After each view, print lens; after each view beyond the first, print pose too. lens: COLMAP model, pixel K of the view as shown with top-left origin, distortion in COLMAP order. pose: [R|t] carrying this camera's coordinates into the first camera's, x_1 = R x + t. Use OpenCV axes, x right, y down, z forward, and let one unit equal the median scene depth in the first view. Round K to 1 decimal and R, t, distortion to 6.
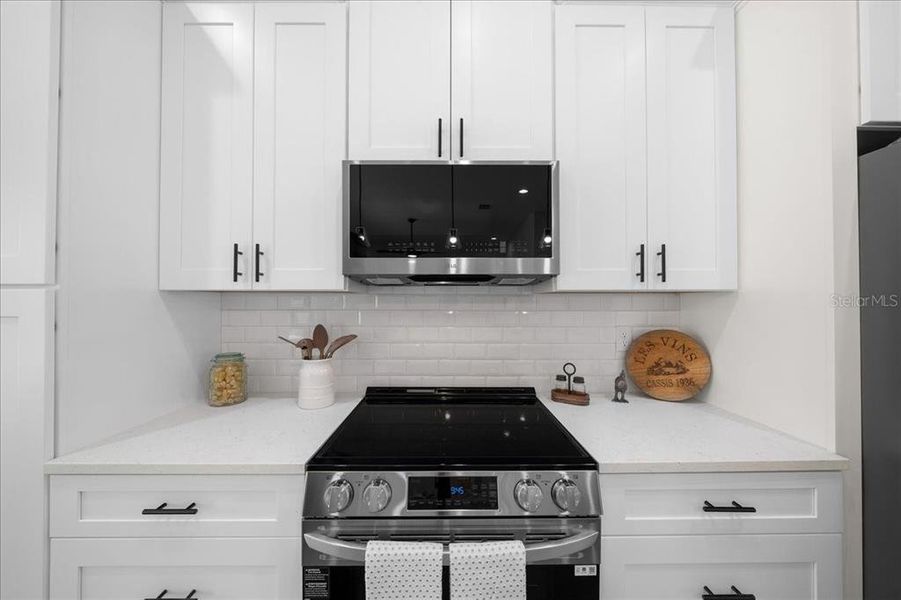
lens RADIAL K [[309.8, 0, 453.4], [0, 309.8, 299.7], [0, 0, 1]] dist [-0.002314, -0.000139]
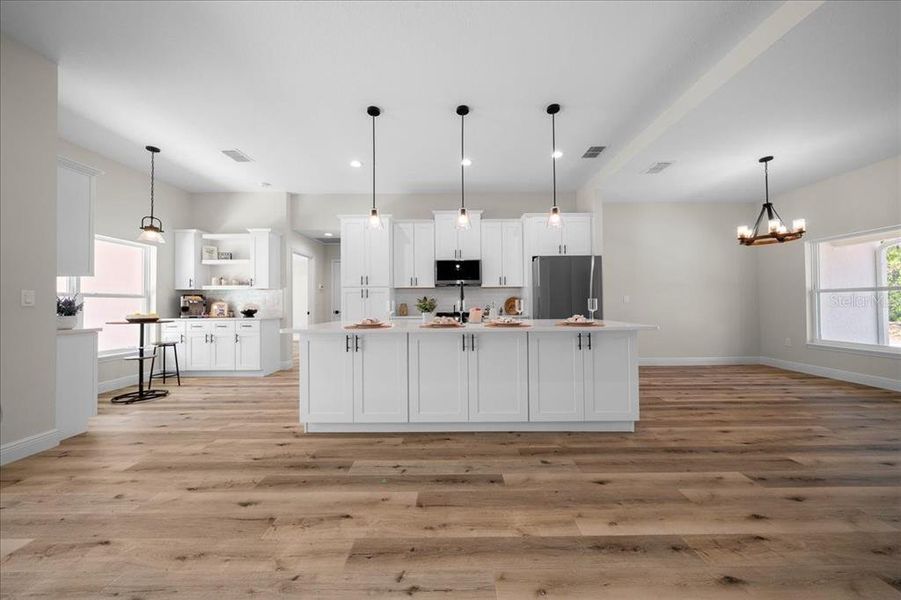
lens RADIAL K [[309.8, 0, 453.4], [0, 309.8, 299.7], [0, 0, 1]] dist [-0.002314, -0.000139]
pose [[0.999941, -0.008974, -0.006101, -0.054212], [0.008968, 0.999959, -0.001104, 0.152035], [0.006111, 0.001050, 0.999981, -3.450070]]
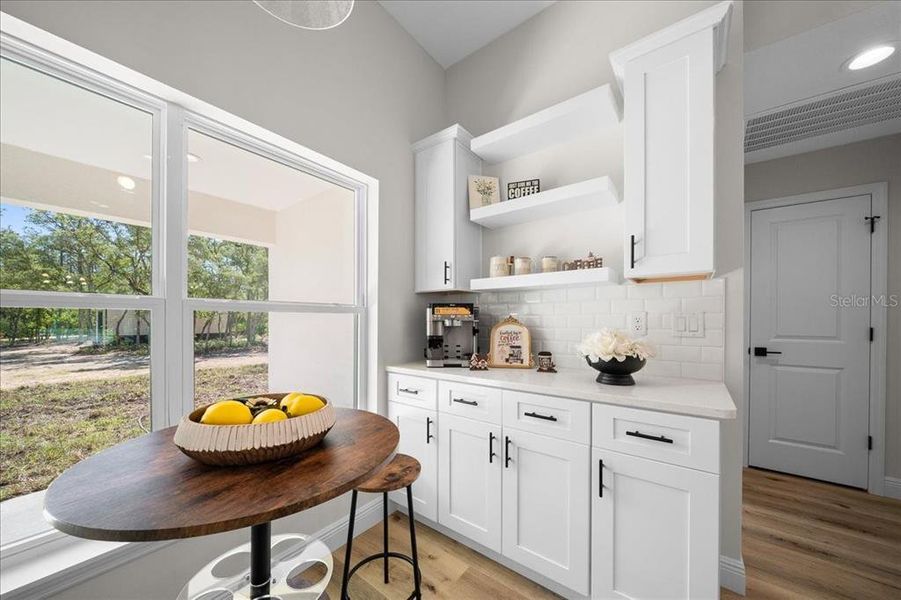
lens RADIAL K [[318.1, 0, 452.5], [0, 318.1, 321.3], [0, 0, 1]] dist [-0.001660, -0.000074]
pose [[0.792785, 0.002651, -0.609496, -2.676012], [0.007364, 0.999876, 0.013927, 0.112241], [0.609457, -0.015530, 0.792667, -0.491755]]
